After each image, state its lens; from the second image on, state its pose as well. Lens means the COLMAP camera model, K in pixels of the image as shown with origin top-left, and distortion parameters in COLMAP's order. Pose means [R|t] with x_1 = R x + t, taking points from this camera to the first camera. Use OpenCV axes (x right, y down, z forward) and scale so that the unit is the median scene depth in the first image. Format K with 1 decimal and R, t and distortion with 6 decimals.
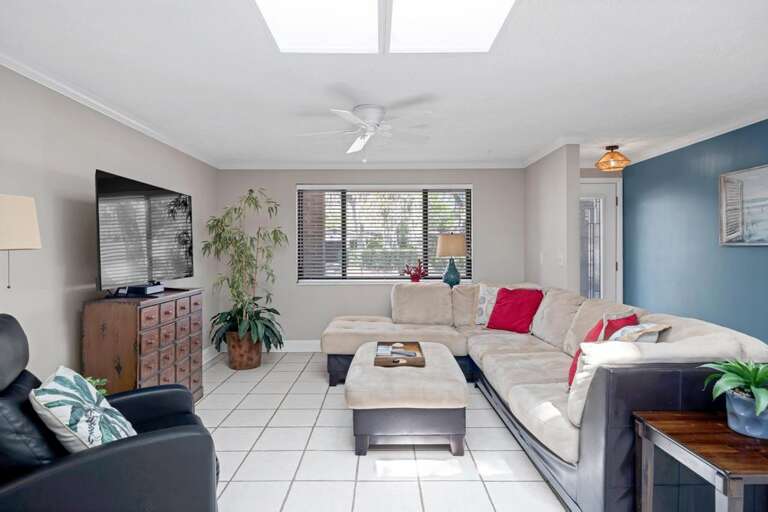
lens RADIAL K [[415.4, 0, 381.5], [0, 415.4, 248.8], [0, 0, 1]] dist [-0.017297, 0.000355]
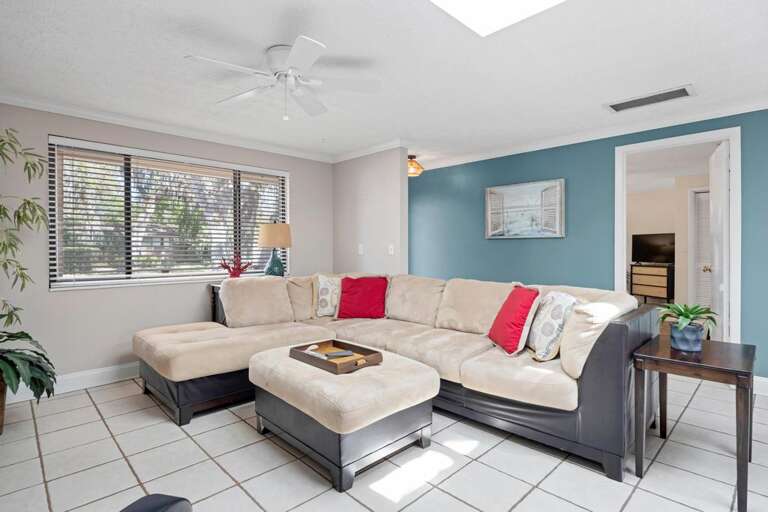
lens RADIAL K [[390.0, 0, 386.0], [0, 390.0, 253.3], [0, 0, 1]] dist [-0.003399, -0.000983]
pose [[0.710786, -0.007679, 0.703367, -0.306102], [-0.001803, 0.999917, 0.012738, 0.022823], [-0.703406, -0.010322, 0.710713, 0.251037]]
